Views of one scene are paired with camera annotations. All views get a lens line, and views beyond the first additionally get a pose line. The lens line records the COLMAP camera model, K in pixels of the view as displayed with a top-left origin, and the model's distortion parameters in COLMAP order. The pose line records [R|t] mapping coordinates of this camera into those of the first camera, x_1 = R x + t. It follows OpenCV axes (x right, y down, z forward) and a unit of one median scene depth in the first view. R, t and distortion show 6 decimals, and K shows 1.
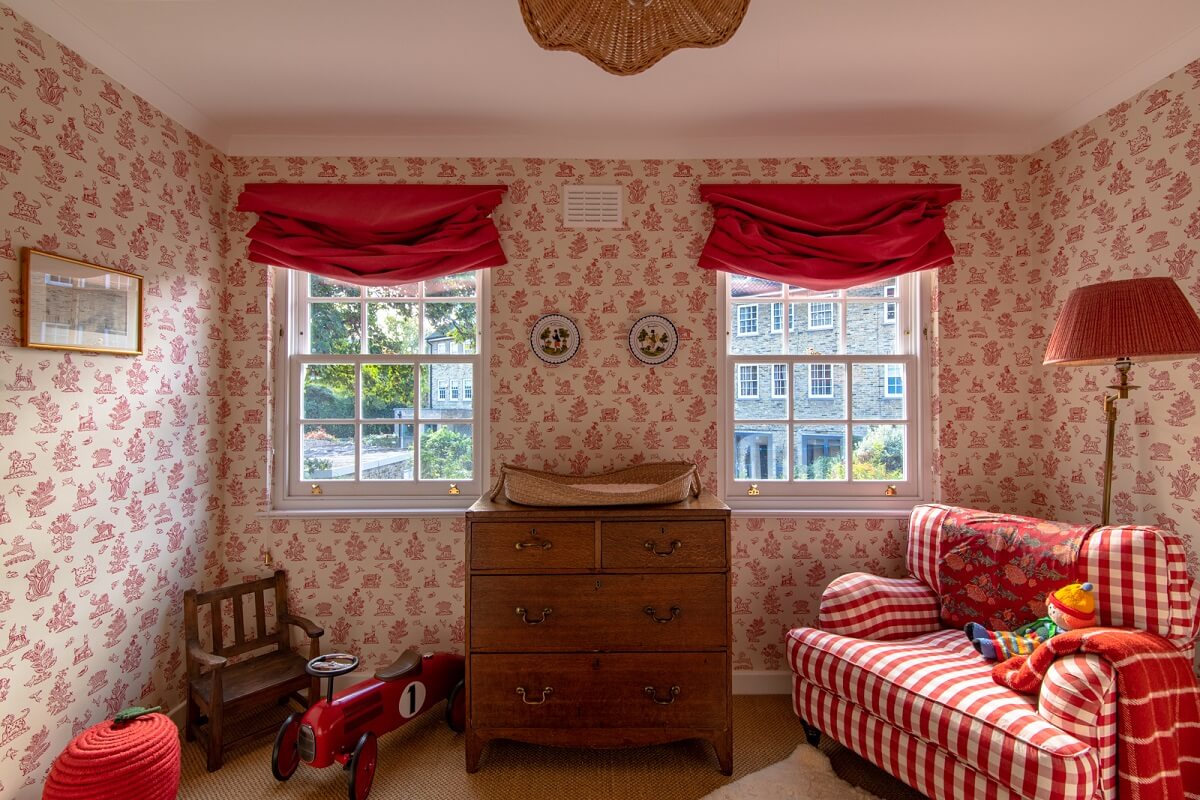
lens RADIAL K [[536.5, 0, 604.6], [0, 536.5, 391.1], [0, 0, 1]] dist [0.001053, 0.000039]
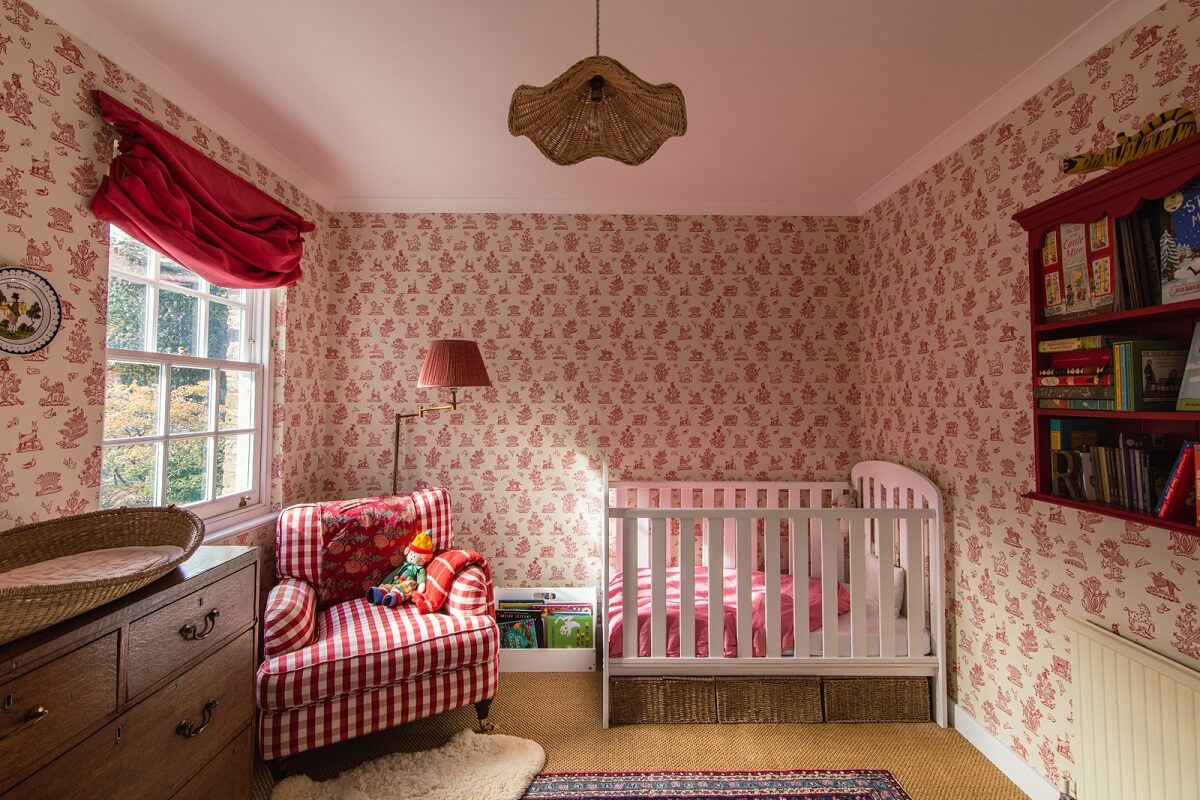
lens RADIAL K [[551.7, 0, 600.1], [0, 551.7, 373.7], [0, 0, 1]] dist [0.001910, -0.005198]
pose [[-0.008167, 0.048612, 0.998784, -0.594093], [-0.031356, 0.998314, -0.048845, -0.023012], [-0.999475, -0.031717, -0.006629, 0.449120]]
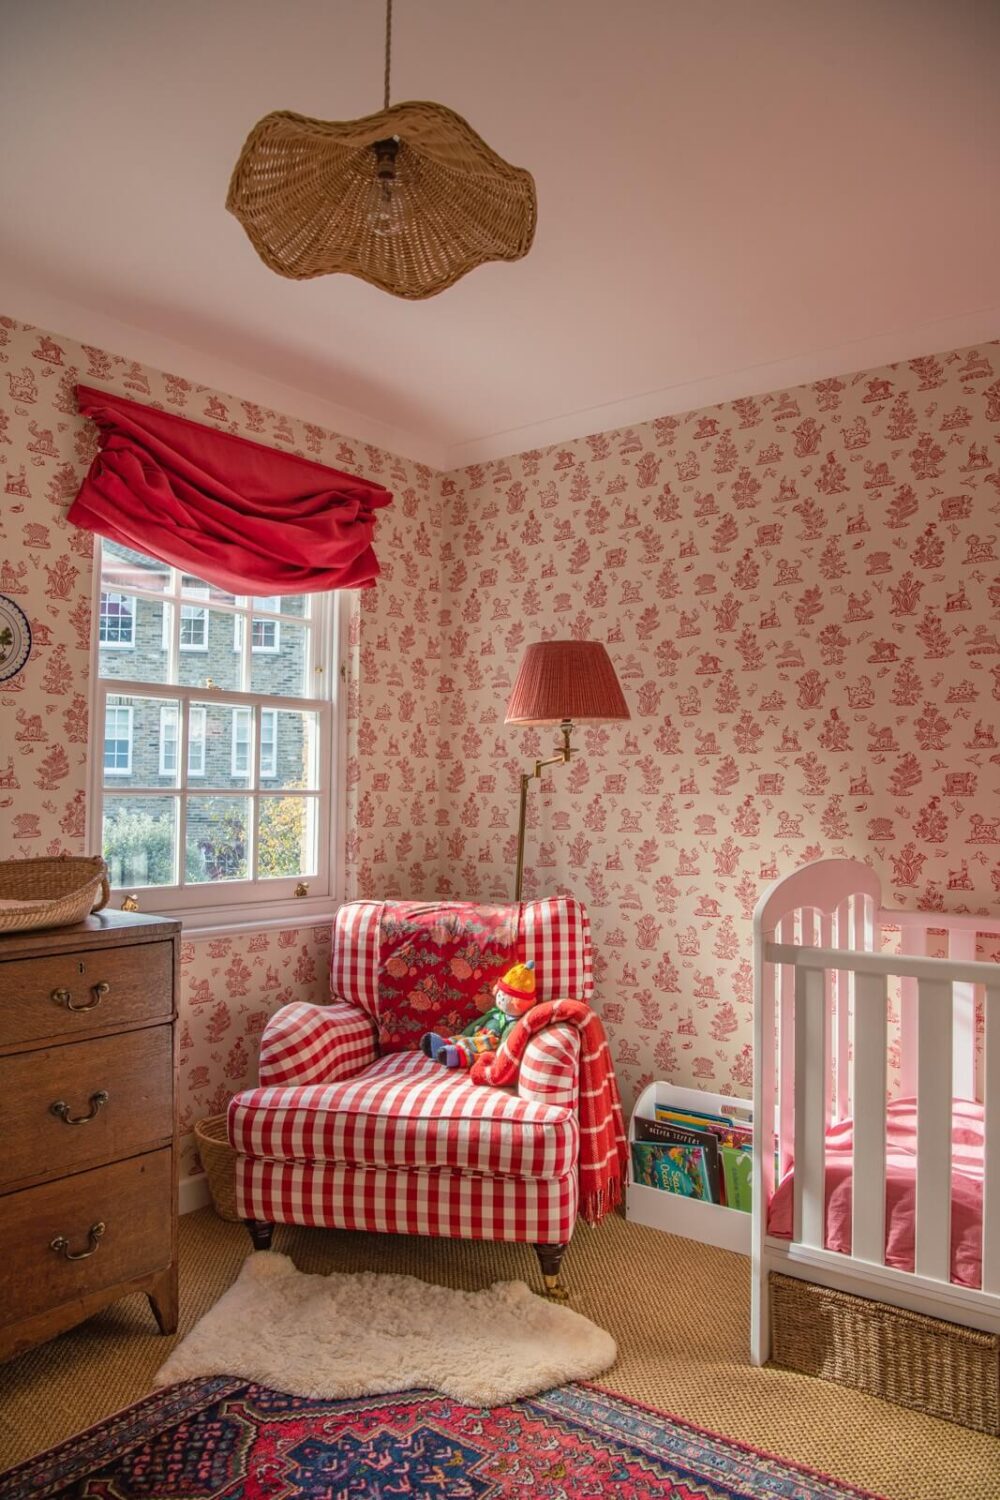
lens RADIAL K [[998.4, 0, 471.0], [0, 998.4, 735.7], [0, 0, 1]] dist [-0.080898, 0.005115]
pose [[0.631537, 0.049609, 0.773757, -0.429608], [-0.027898, 0.998759, -0.041265, 0.036732], [-0.774844, 0.004474, 0.632137, -0.004987]]
